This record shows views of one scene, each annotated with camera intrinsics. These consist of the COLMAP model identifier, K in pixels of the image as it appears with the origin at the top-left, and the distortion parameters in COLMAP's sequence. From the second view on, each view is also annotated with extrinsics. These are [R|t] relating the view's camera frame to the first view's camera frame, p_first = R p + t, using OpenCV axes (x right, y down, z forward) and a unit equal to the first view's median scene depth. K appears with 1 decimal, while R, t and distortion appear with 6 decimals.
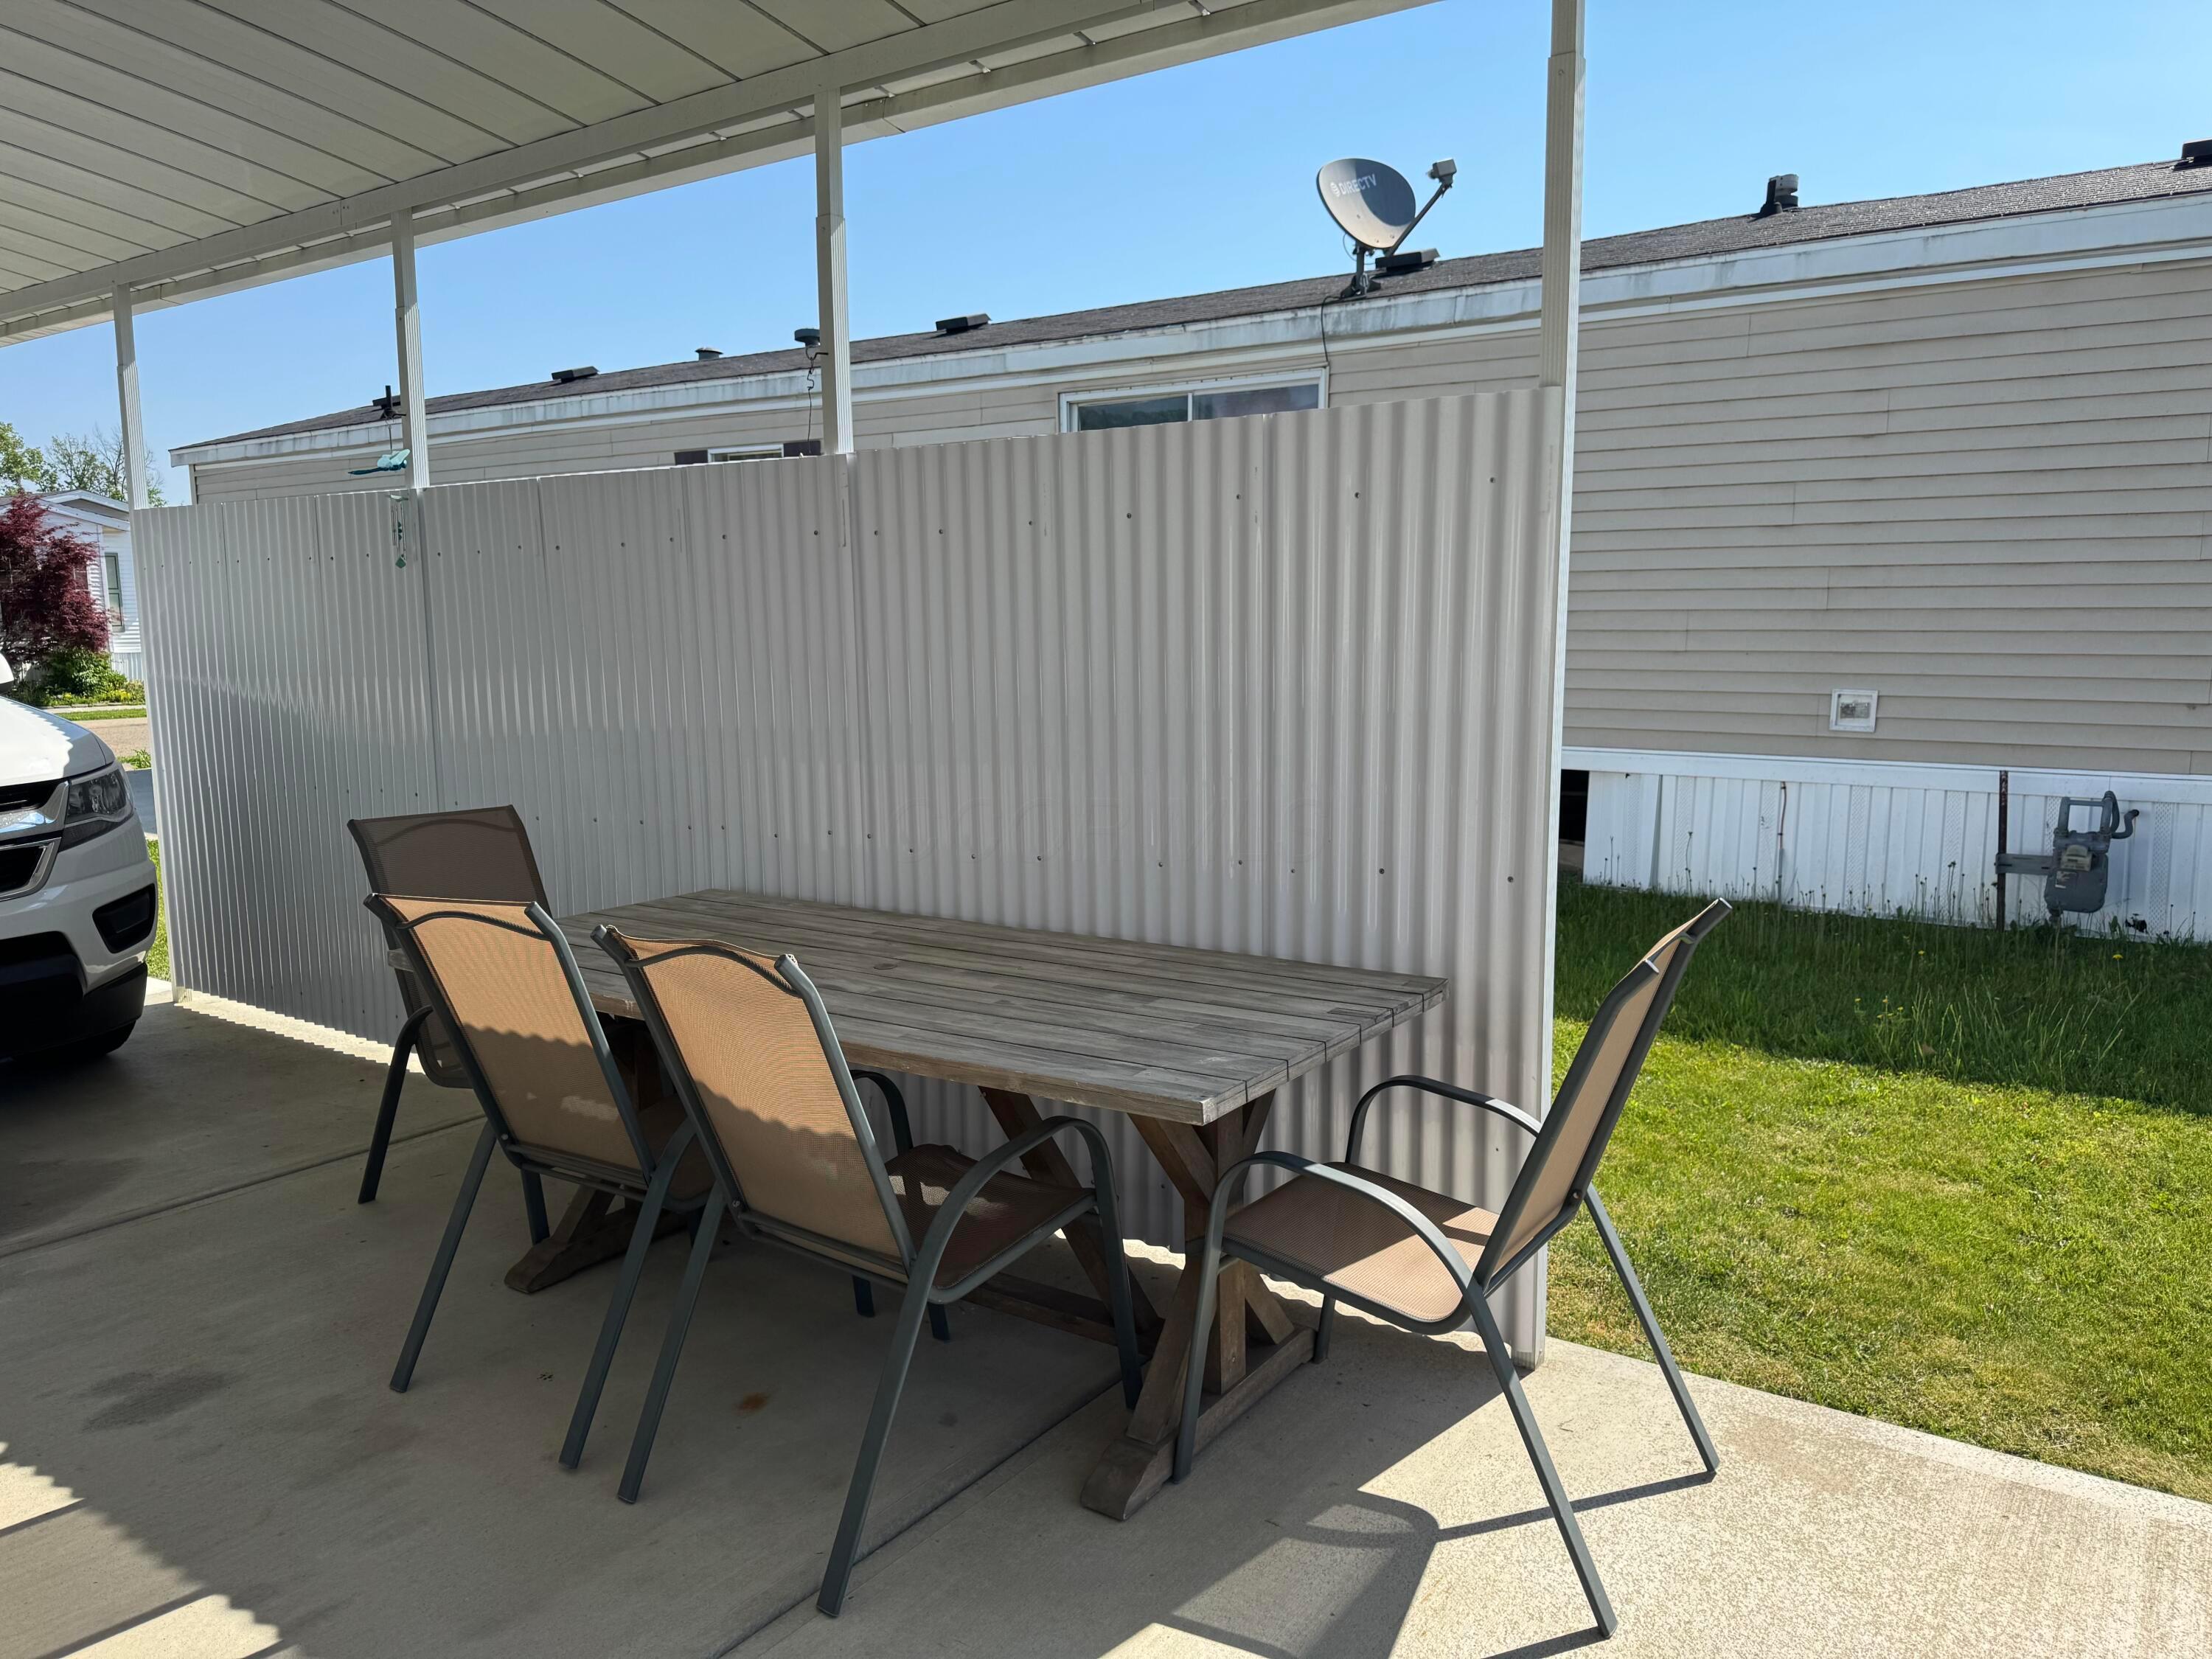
lens RADIAL K [[1570.5, 0, 1110.7], [0, 1570.5, 838.3], [0, 0, 1]] dist [0.063838, -0.051745]
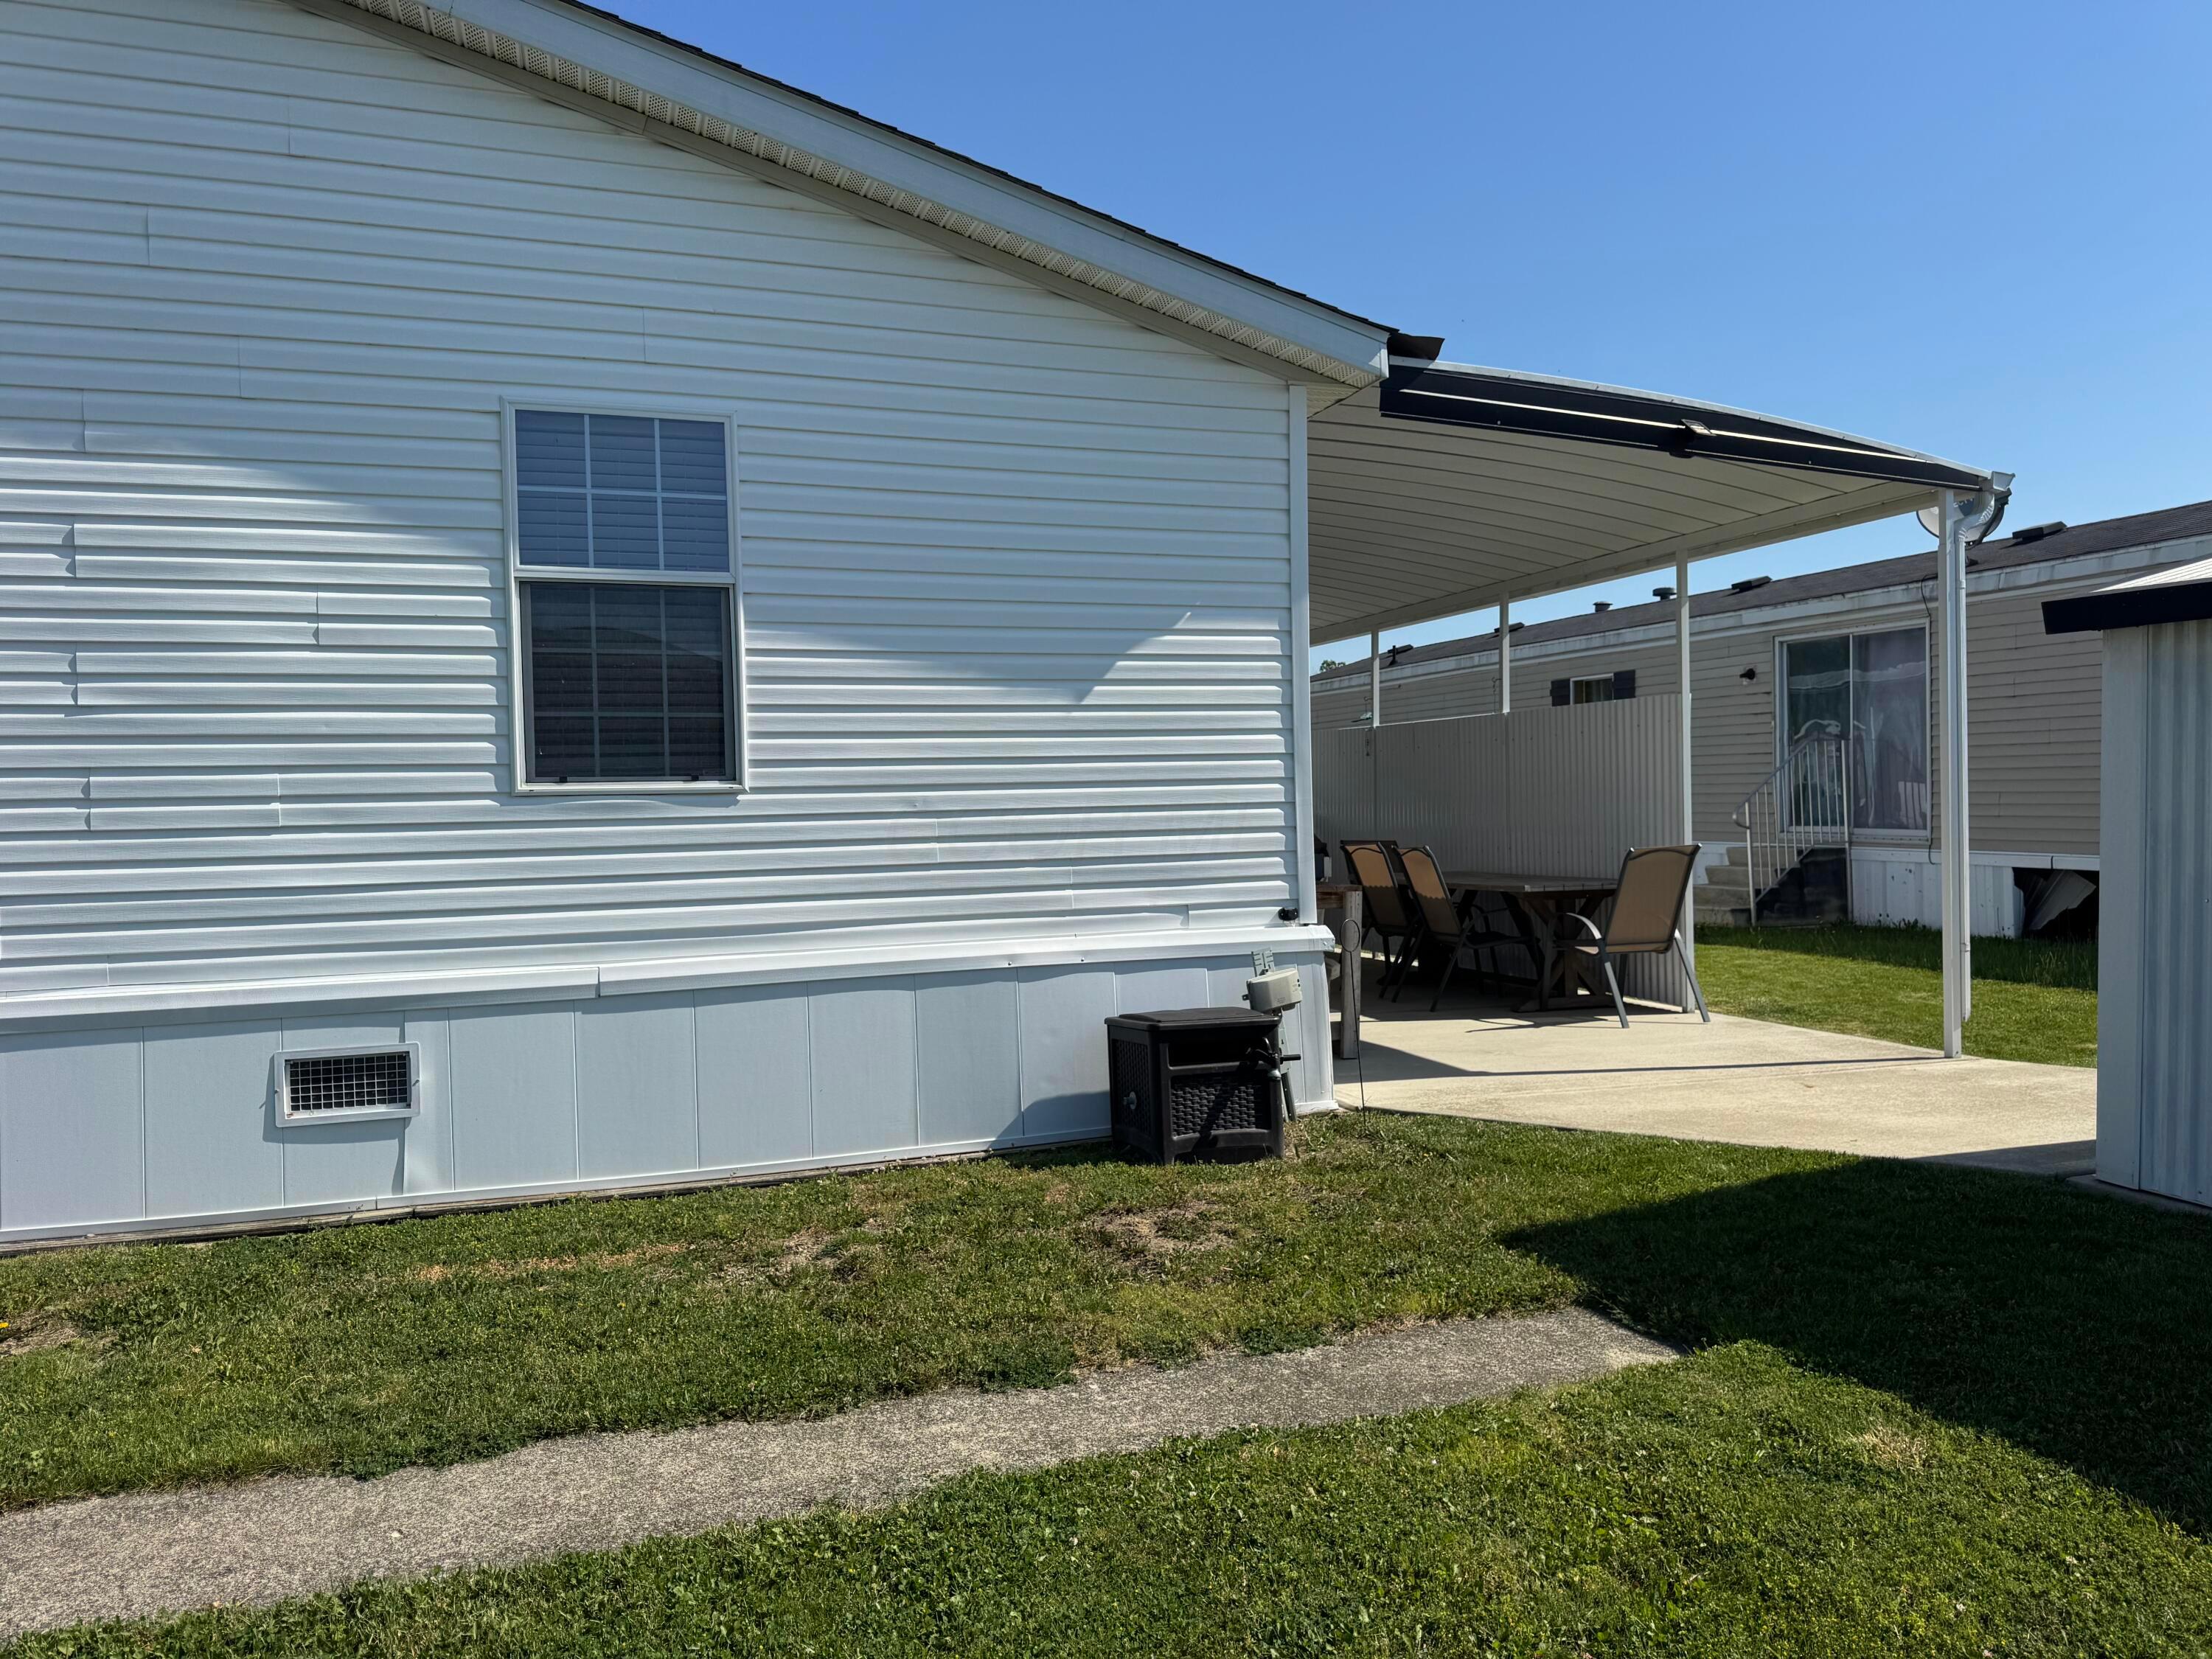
lens RADIAL K [[1570.5, 0, 1116.0], [0, 1570.5, 816.0], [0, 0, 1]] dist [0.063838, -0.051745]
pose [[0.819670, -0.000545, -0.572836, 0.378739], [-0.073026, 0.991741, -0.105437, 0.124087], [0.568162, 0.128255, 0.812860, -0.718738]]
